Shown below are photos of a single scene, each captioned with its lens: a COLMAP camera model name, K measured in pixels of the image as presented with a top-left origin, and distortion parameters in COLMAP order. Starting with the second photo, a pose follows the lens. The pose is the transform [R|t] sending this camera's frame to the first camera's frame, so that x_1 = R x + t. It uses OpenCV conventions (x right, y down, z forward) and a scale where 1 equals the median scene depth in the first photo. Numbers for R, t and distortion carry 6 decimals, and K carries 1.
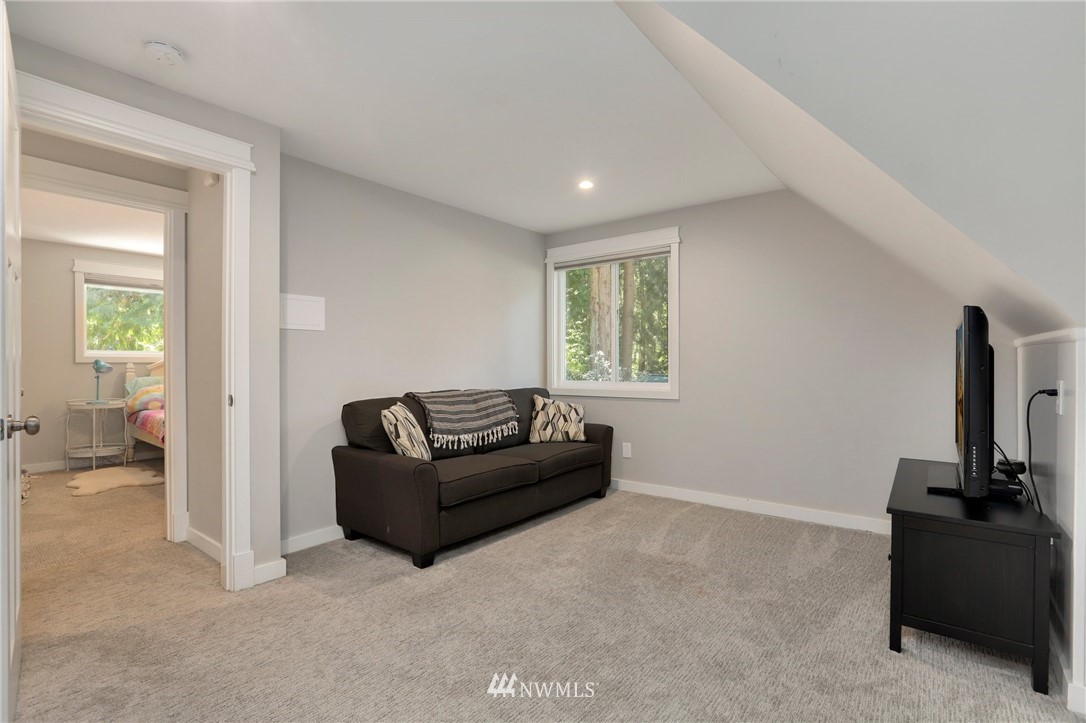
lens RADIAL K [[507.4, 0, 541.6], [0, 507.4, 366.2], [0, 0, 1]] dist [-0.045419, 0.022464]
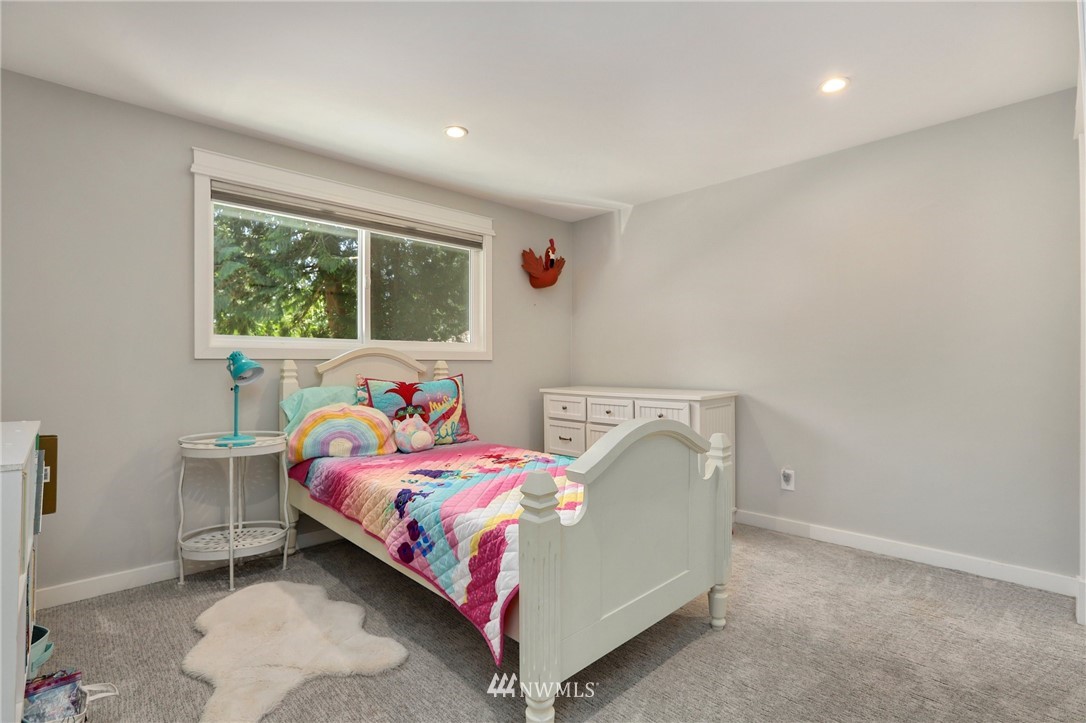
lens RADIAL K [[496.7, 0, 541.8], [0, 496.7, 366.1], [0, 0, 1]] dist [-0.051656, 0.020863]
pose [[0.992727, -0.002338, -0.120363, -0.532560], [0.001848, 0.999990, -0.004180, 0.002625], [0.120372, 0.003927, 0.992721, 0.556047]]
